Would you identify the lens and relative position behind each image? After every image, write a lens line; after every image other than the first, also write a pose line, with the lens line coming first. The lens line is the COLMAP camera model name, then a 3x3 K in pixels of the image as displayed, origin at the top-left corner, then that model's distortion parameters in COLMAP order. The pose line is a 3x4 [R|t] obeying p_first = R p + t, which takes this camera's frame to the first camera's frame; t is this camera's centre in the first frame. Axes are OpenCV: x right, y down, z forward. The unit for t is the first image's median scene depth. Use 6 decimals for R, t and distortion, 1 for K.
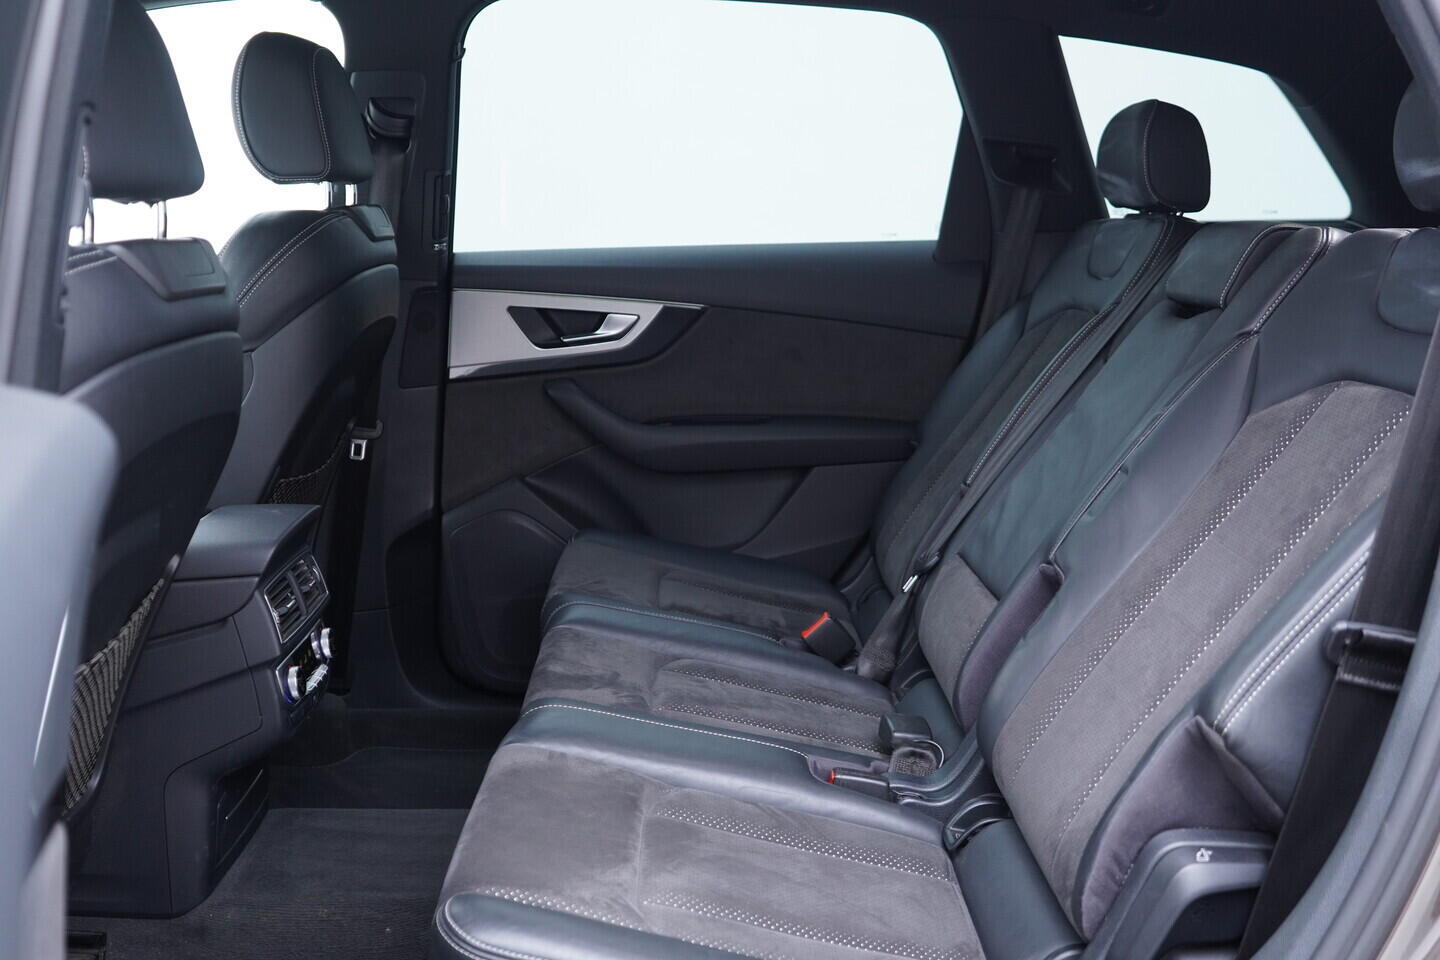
lens RADIAL K [[1497.8, 0, 711.7], [0, 1497.8, 483.5], [0, 0, 1]] dist [0.002828, 0.000000]
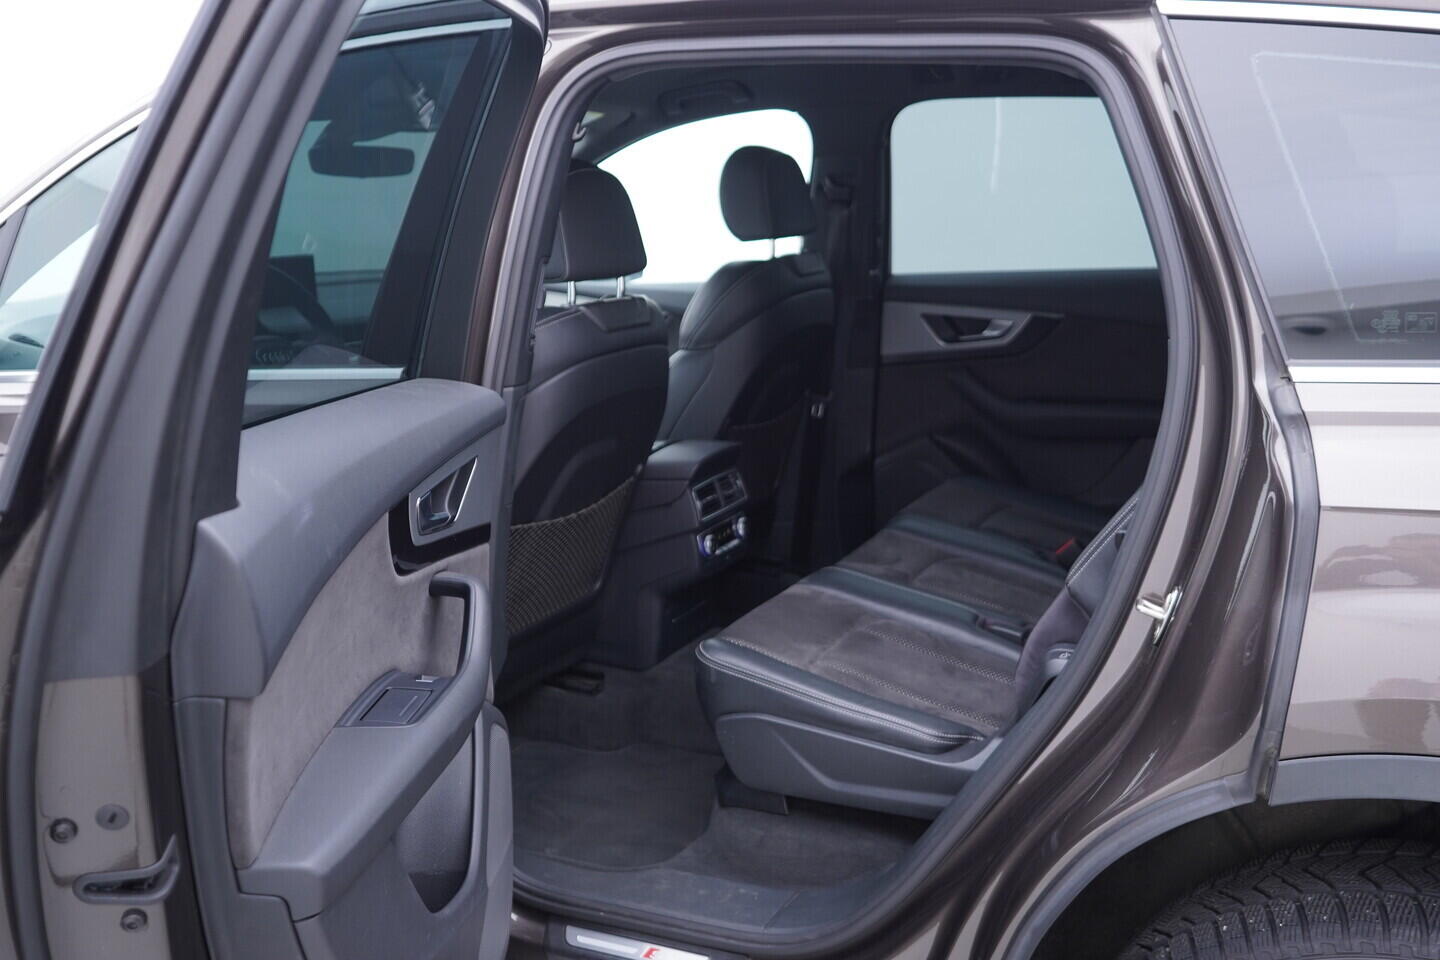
lens RADIAL K [[1497.8, 0, 724.4], [0, 1497.8, 478.3], [0, 0, 1]] dist [0.002828, 0.000000]
pose [[0.897839, 0.066927, -0.435209, 0.419467], [-0.055943, 0.997710, 0.038018, -0.007652], [0.436756, -0.009787, 0.899527, -0.466834]]
